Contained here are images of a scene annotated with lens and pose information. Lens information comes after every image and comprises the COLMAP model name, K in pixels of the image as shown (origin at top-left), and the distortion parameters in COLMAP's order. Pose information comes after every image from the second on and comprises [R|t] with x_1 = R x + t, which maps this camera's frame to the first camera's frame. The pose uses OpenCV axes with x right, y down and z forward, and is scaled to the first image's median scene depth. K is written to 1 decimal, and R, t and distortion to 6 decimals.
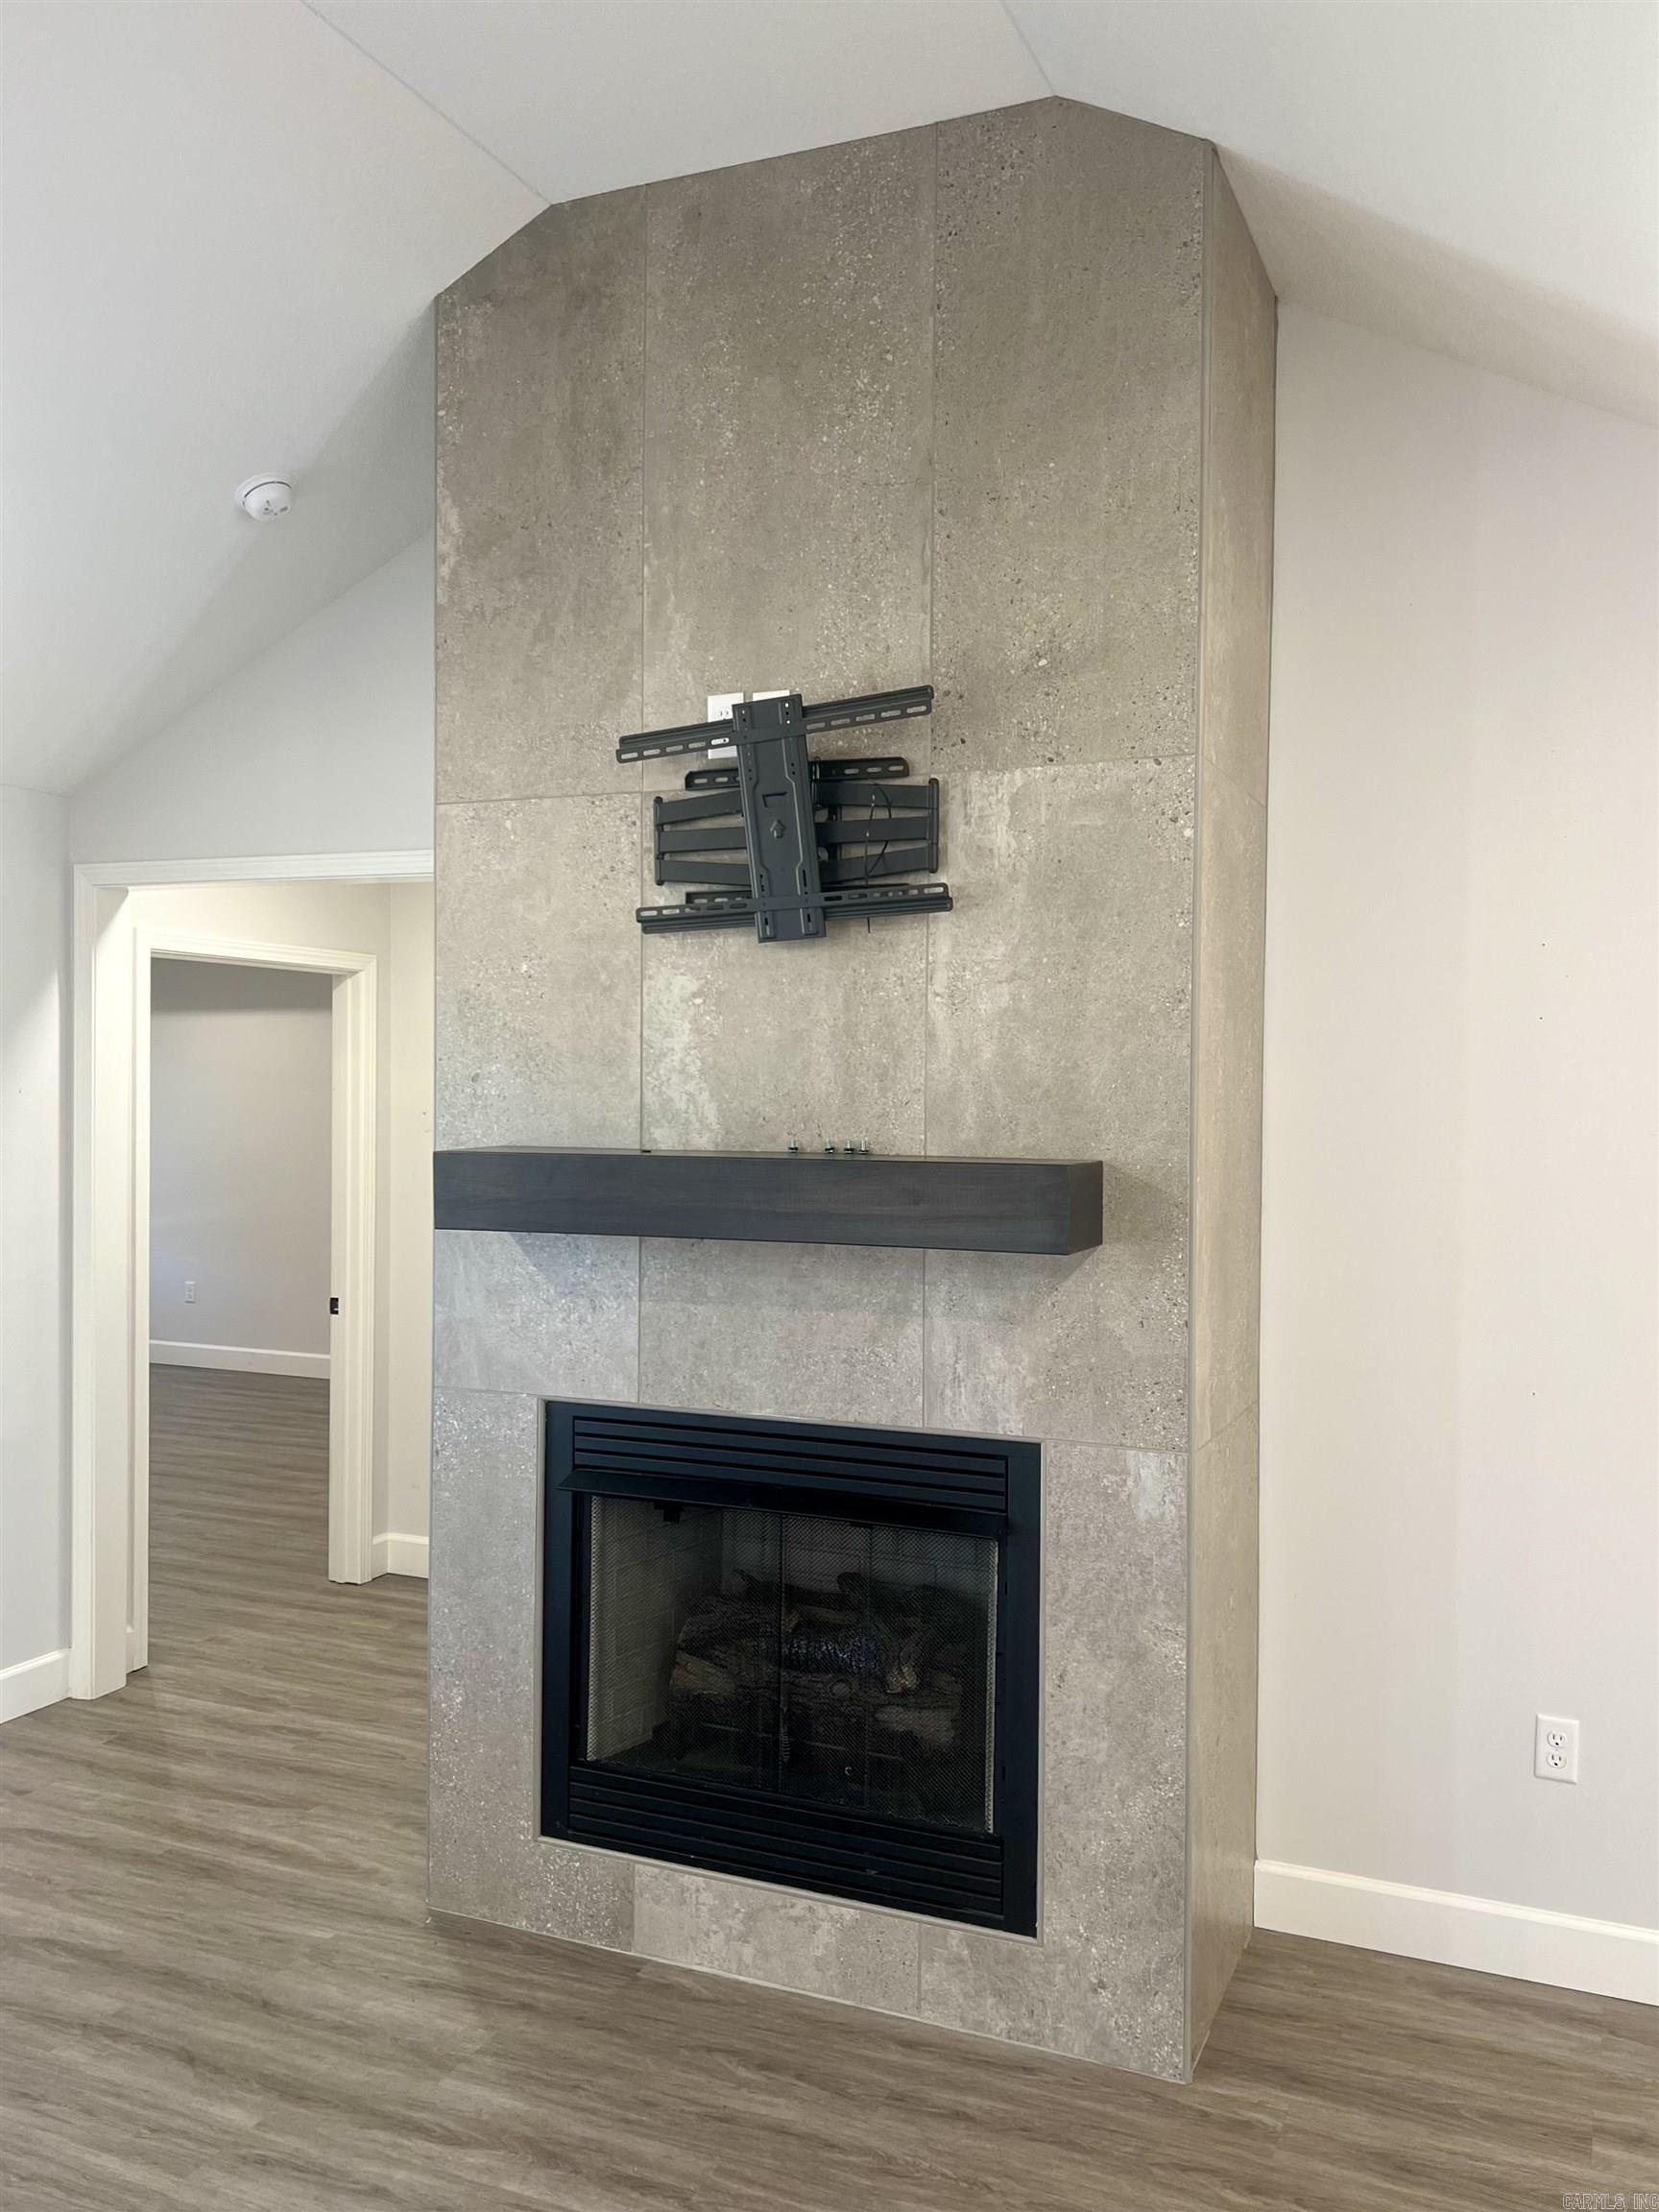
lens RADIAL K [[1719.0, 0, 920.9], [0, 1719.0, 1114.9], [0, 0, 1]] dist [0.053319, -0.025873]
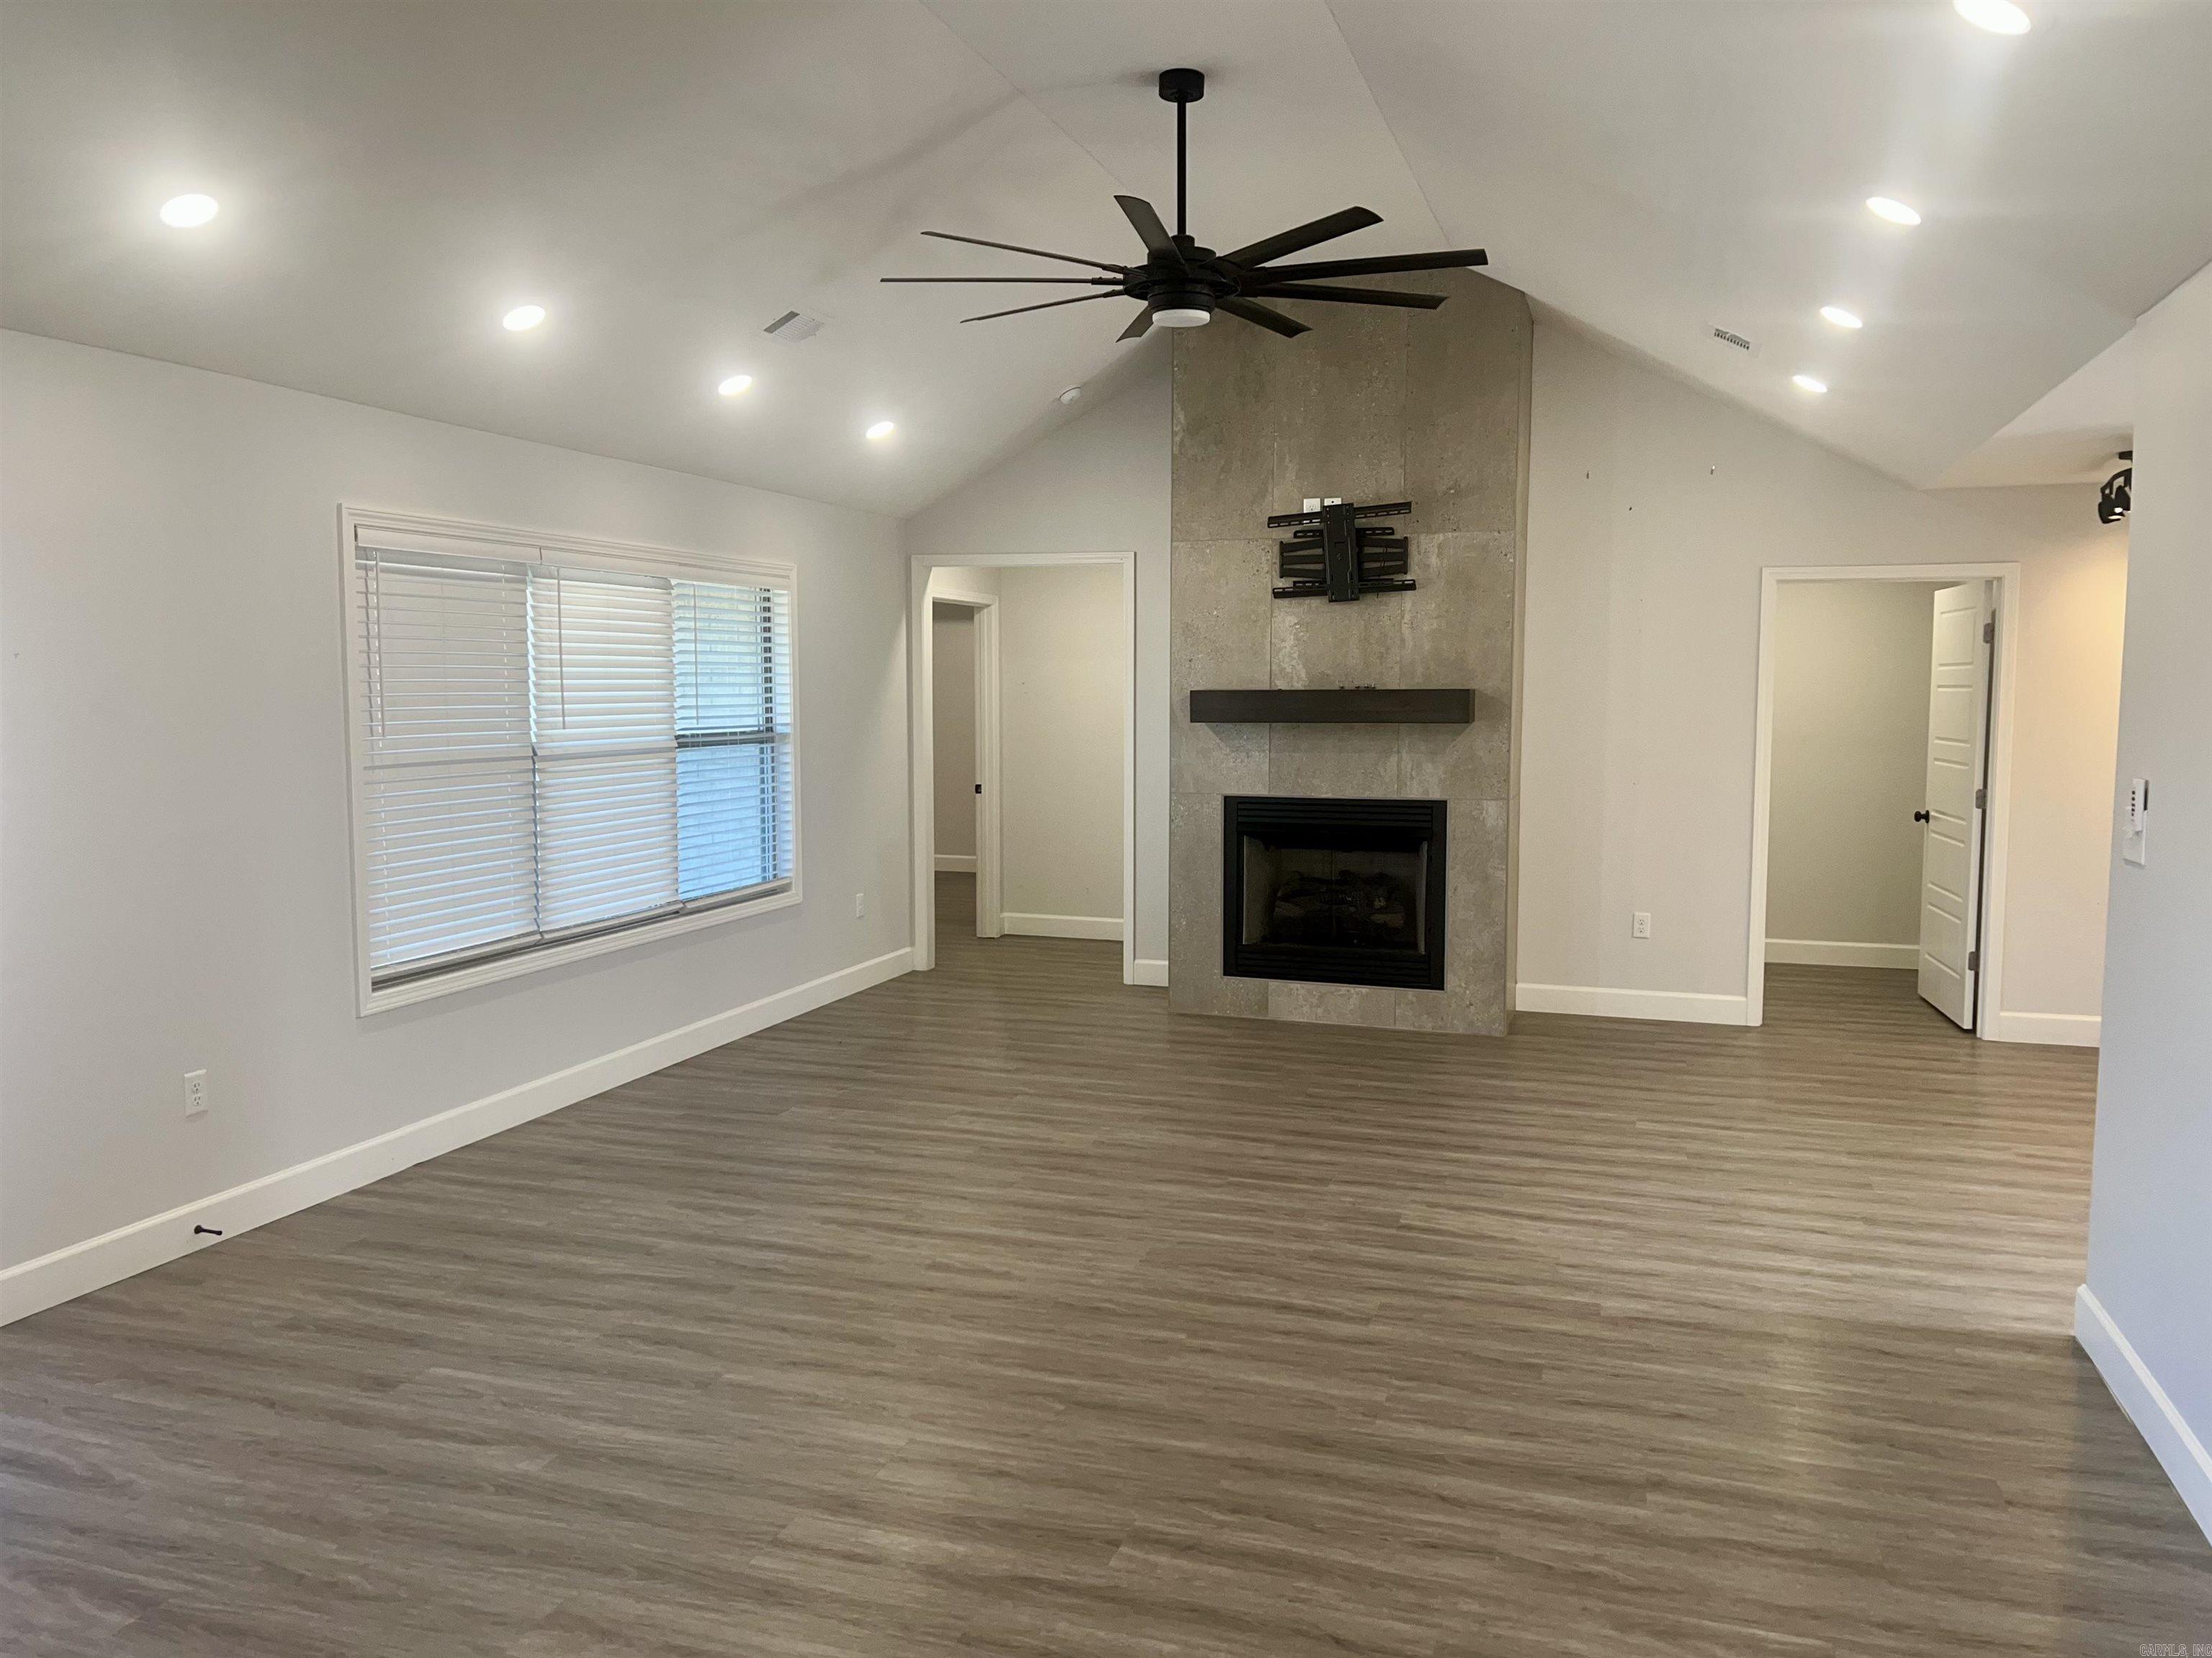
lens RADIAL K [[1667.1, 0, 1108.9], [0, 1667.1, 836.8], [0, 0, 1]] dist [0.073697, -0.085984]
pose [[0.997721, -0.016550, 0.065414, -0.556784], [0.011063, 0.996456, 0.083380, 0.029631], [-0.066562, -0.082466, 0.994369, -1.346913]]
